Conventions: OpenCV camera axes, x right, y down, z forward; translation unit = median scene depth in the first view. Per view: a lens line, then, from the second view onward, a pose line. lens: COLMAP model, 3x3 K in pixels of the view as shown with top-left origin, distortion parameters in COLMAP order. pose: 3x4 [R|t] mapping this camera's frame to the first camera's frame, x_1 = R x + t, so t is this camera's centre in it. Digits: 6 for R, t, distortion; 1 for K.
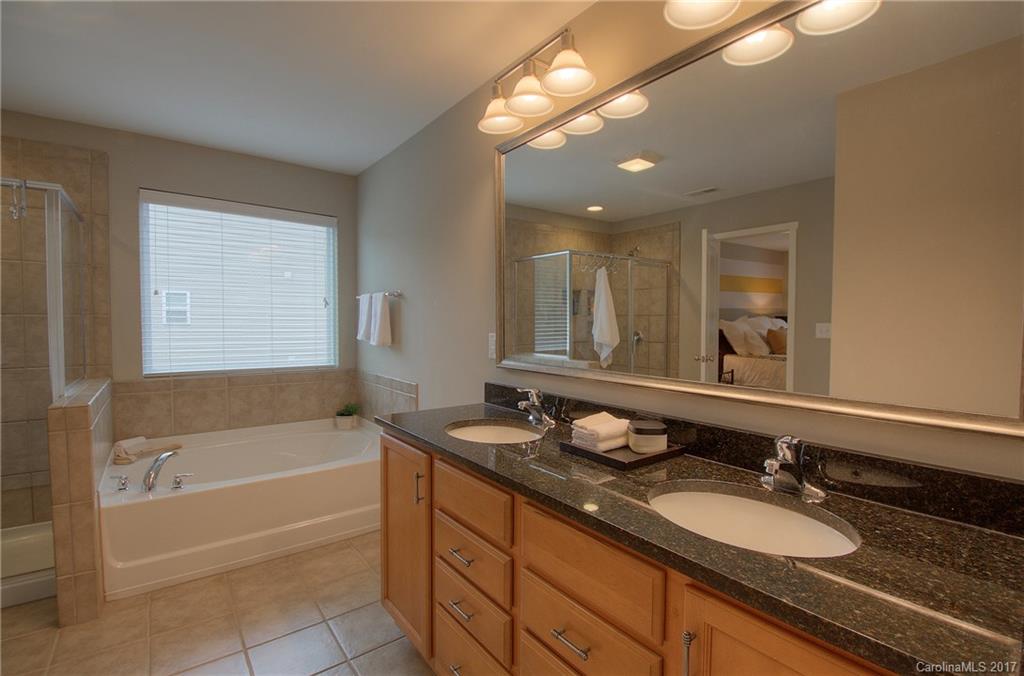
lens RADIAL K [[458.5, 0, 509.3], [0, 458.5, 341.5], [0, 0, 1]] dist [0.002050, -0.013293]
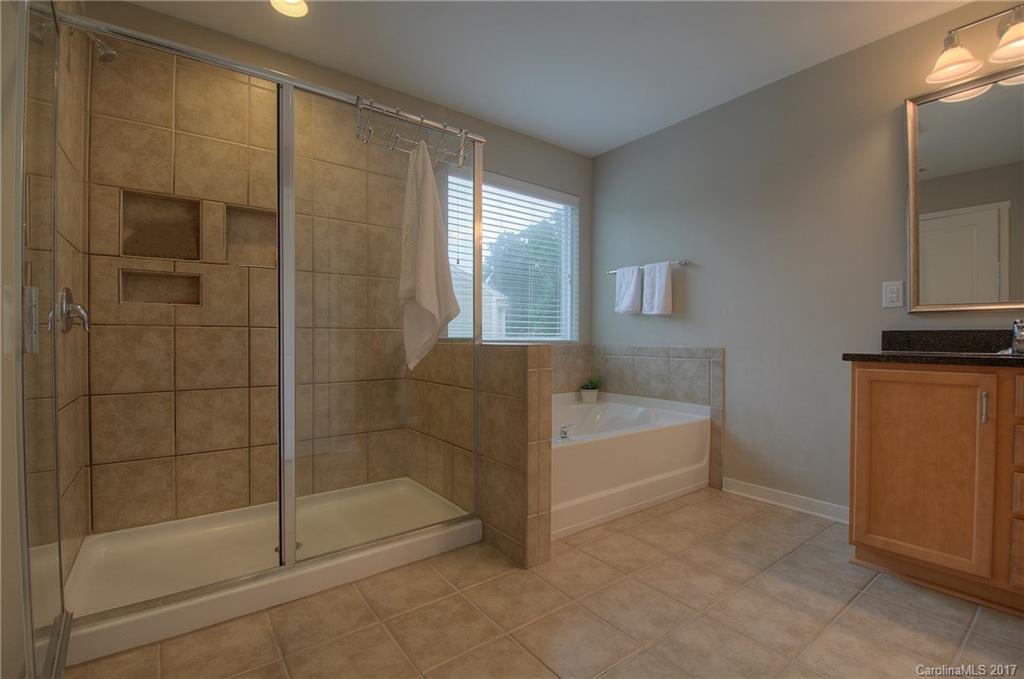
lens RADIAL K [[458.5, 0, 509.3], [0, 458.5, 343.0], [0, 0, 1]] dist [0.002050, -0.013293]
pose [[0.999928, -0.001923, -0.011865, -0.608679], [0.001634, 0.999703, -0.024325, 0.096901], [0.011908, 0.024304, 0.999634, -0.020094]]
